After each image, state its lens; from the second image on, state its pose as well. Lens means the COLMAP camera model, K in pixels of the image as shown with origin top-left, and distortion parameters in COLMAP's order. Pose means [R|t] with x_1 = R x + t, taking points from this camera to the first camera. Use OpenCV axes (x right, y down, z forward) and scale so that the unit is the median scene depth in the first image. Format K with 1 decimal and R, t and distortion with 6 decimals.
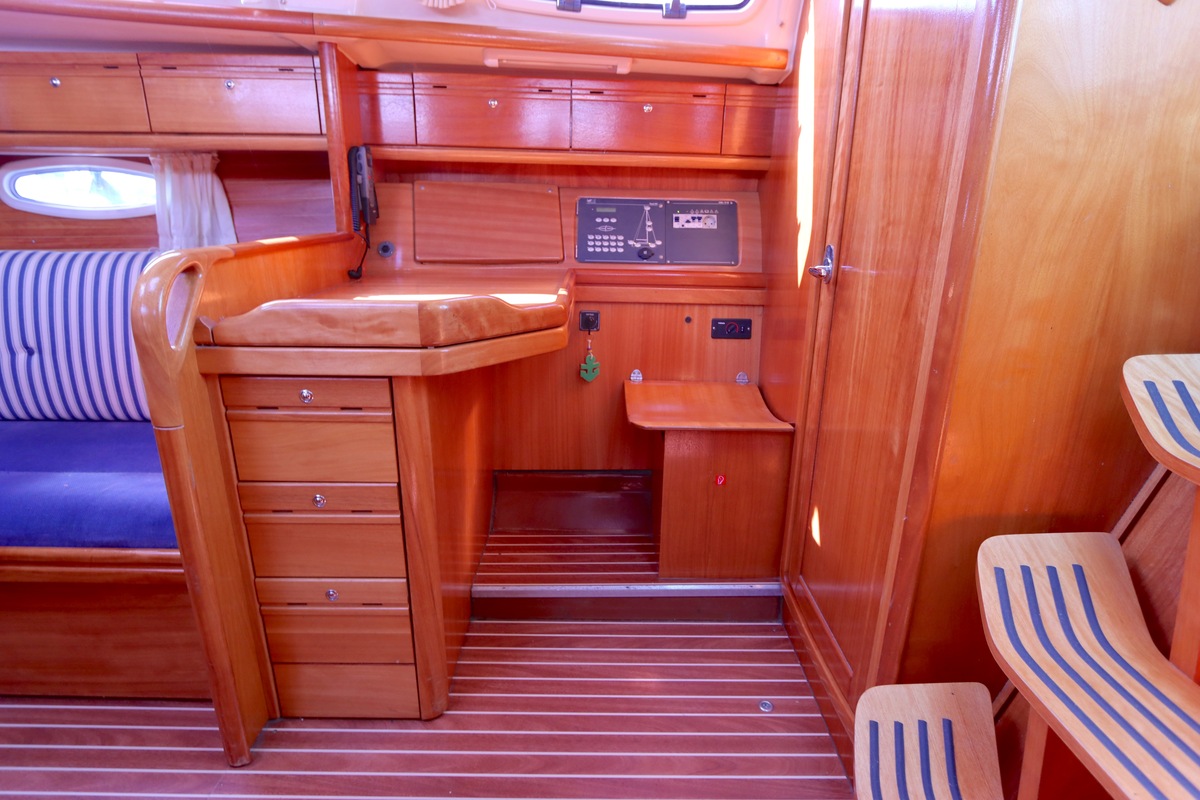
lens RADIAL K [[611.7, 0, 602.2], [0, 611.7, 391.8], [0, 0, 1]] dist [-0.020092, 0.004361]
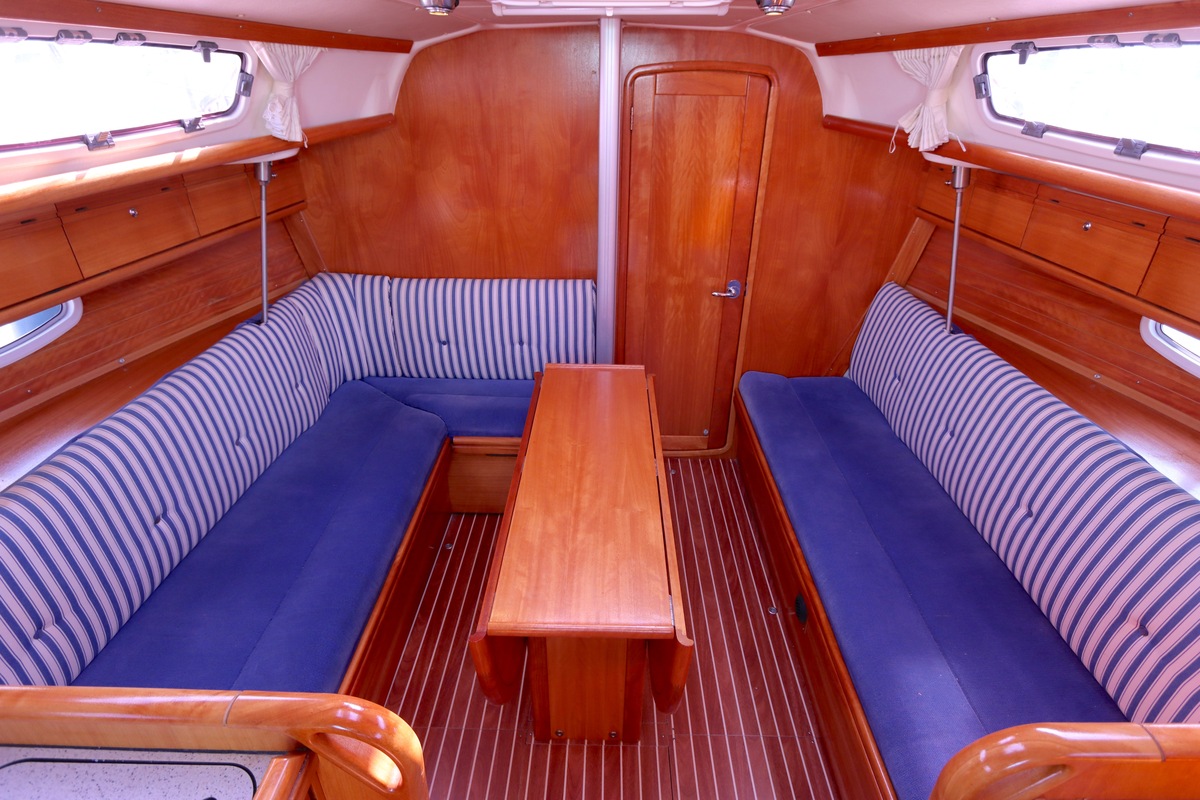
lens RADIAL K [[611.7, 0, 597.7], [0, 611.7, 395.1], [0, 0, 1]] dist [-0.020092, 0.004361]
pose [[-0.024875, 0.457384, -0.888921, -0.109066], [-0.291557, 0.847220, 0.444086, -0.399454], [0.956230, 0.270218, 0.112279, 0.127034]]
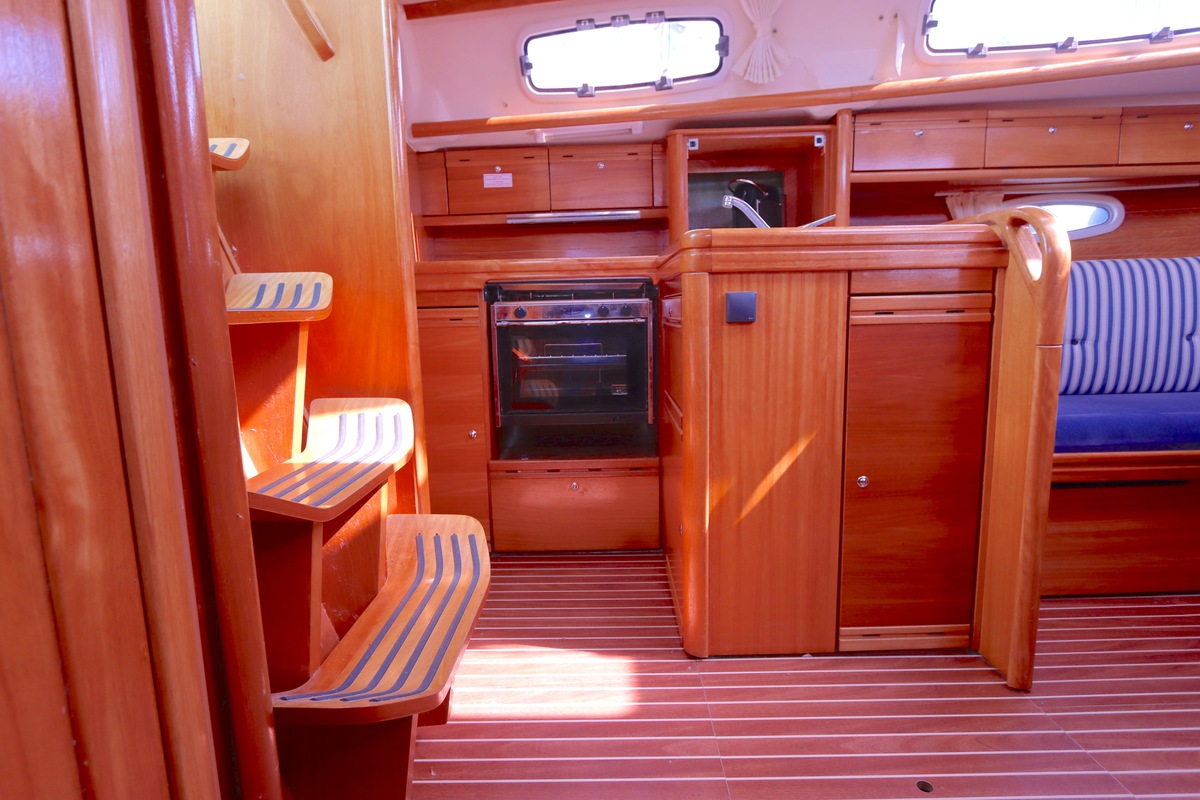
lens RADIAL K [[611.7, 0, 600.3], [0, 611.7, 393.6], [0, 0, 1]] dist [-0.020092, 0.004361]
pose [[-0.999669, 0.011204, 0.023146, 0.054841], [0.019738, 0.911263, 0.411353, -0.071476], [-0.016484, 0.411673, -0.911182, 0.715723]]
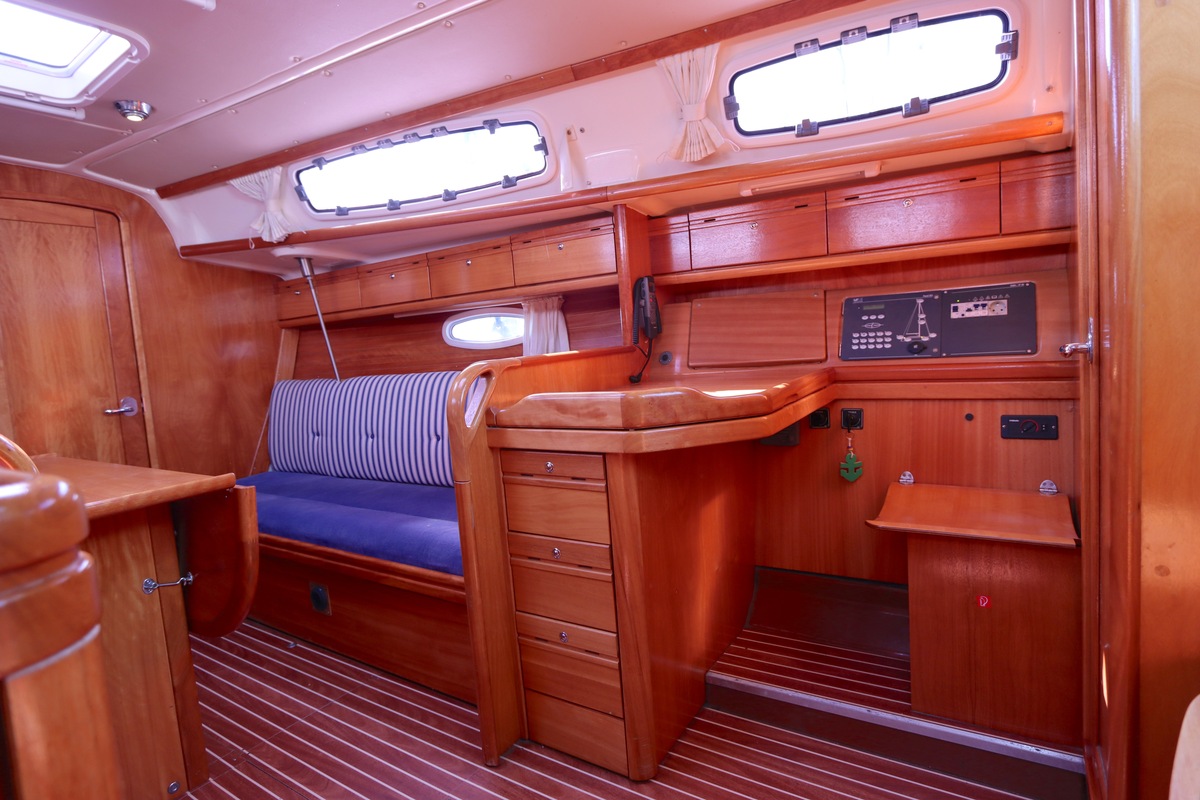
lens RADIAL K [[611.7, 0, 602.9], [0, 611.7, 391.6], [0, 0, 1]] dist [-0.020092, 0.004361]
pose [[0.830455, -0.027955, -0.556384, 0.190811], [-0.076408, 0.983586, -0.163466, 0.030201], [0.551821, 0.178264, 0.814687, -0.016075]]
